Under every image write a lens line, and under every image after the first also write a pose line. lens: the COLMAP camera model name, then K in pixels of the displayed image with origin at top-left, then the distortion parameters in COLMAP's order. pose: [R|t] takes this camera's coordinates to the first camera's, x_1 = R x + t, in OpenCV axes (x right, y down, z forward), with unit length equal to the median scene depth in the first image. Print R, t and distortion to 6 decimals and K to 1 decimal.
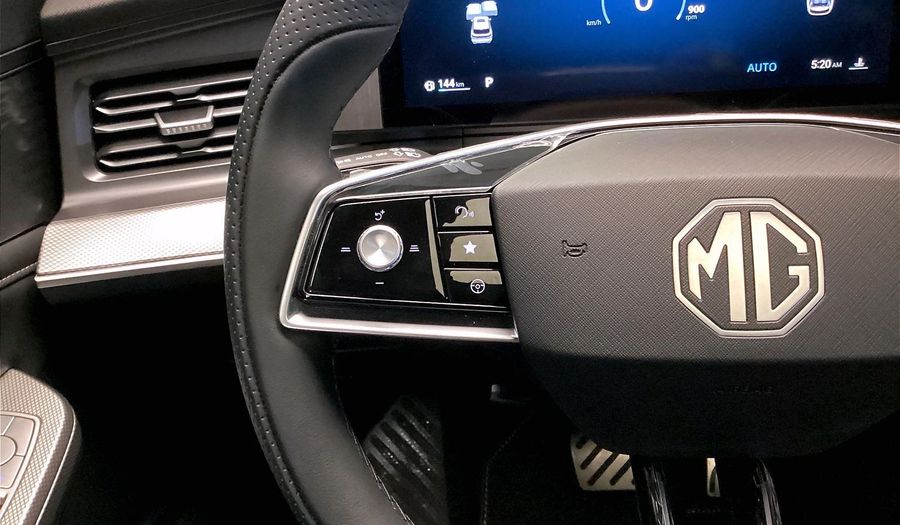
lens RADIAL K [[707.2, 0, 446.2], [0, 707.2, 263.9], [0, 0, 1]] dist [0.080376, -0.142373]
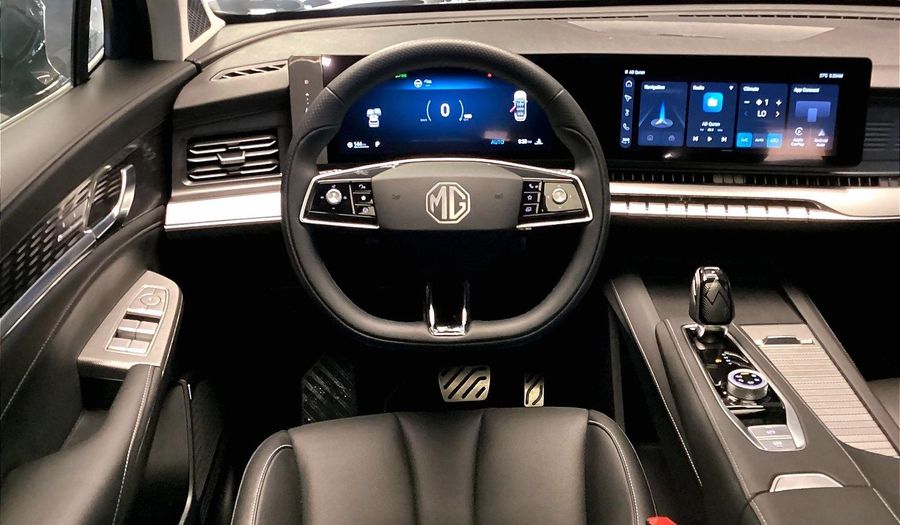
lens RADIAL K [[707.2, 0, 446.2], [0, 707.2, 263.9], [0, 0, 1]] dist [0.080376, -0.142373]
pose [[0.993040, 0.010805, 0.117279, 0.018696], [-0.001294, 0.996723, -0.080875, 0.297030], [-0.117768, 0.080160, 0.989800, -1.194958]]
